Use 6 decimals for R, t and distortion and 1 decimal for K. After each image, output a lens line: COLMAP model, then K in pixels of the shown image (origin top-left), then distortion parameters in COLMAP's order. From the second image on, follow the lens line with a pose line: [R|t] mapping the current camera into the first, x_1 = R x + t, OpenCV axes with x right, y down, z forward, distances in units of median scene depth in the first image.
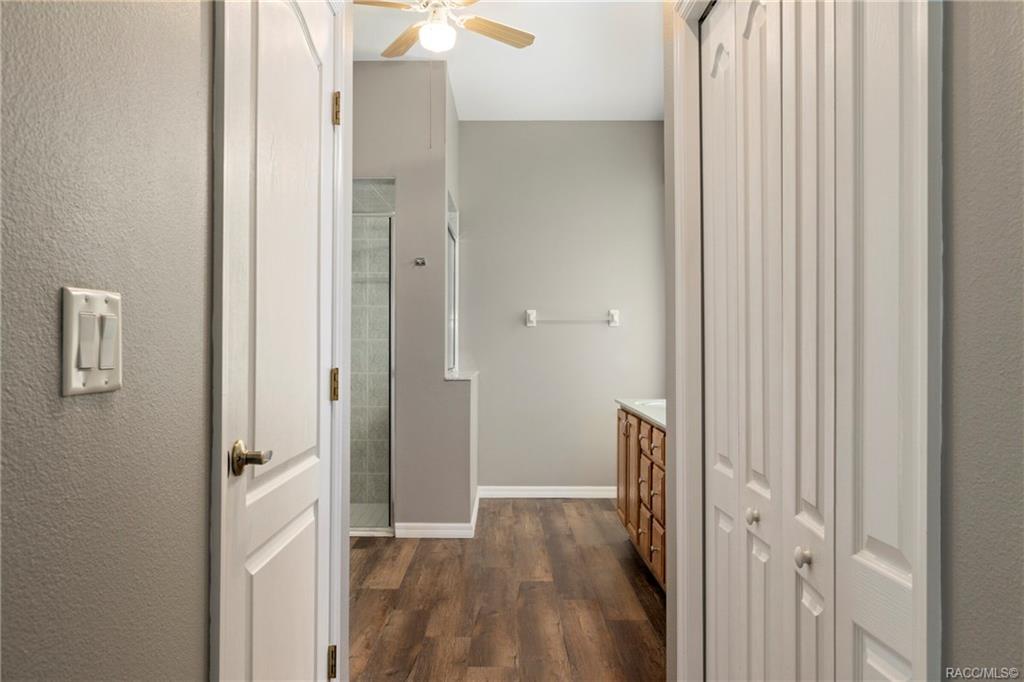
lens RADIAL K [[795.9, 0, 512.0], [0, 795.9, 341.0], [0, 0, 1]] dist [-0.002341, -0.000417]
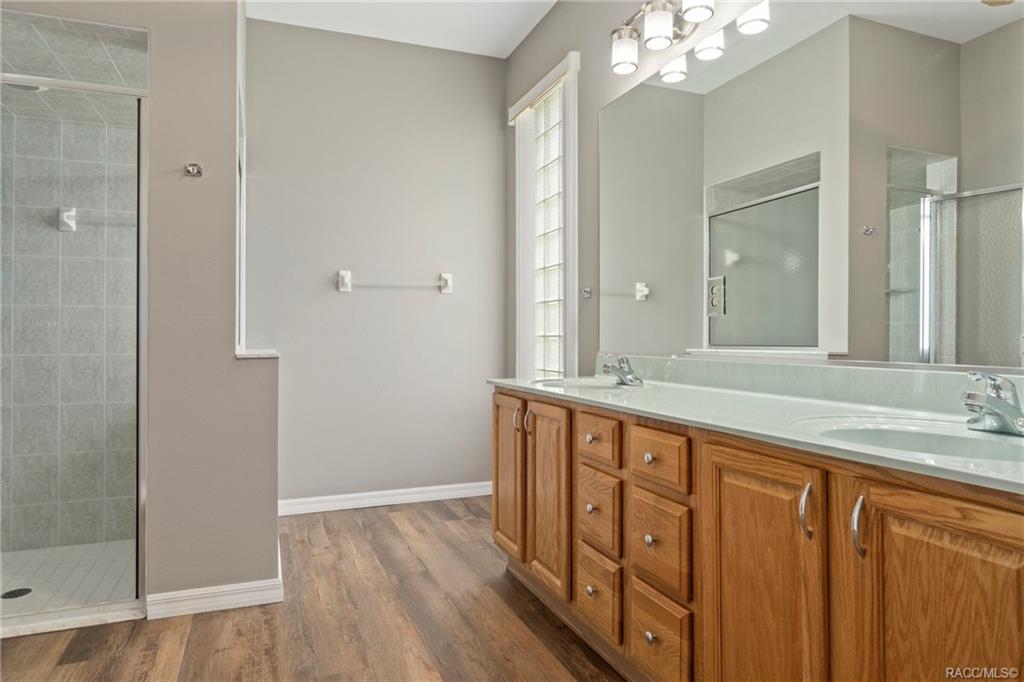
lens RADIAL K [[632.1, 0, 508.8], [0, 632.1, 324.6], [0, 0, 1]] dist [-0.005485, -0.001586]
pose [[0.933948, 0.000024, 0.357410, -0.059712], [0.005274, 0.999890, -0.013849, 0.029943], [-0.357371, 0.014819, 0.933845, 0.442633]]
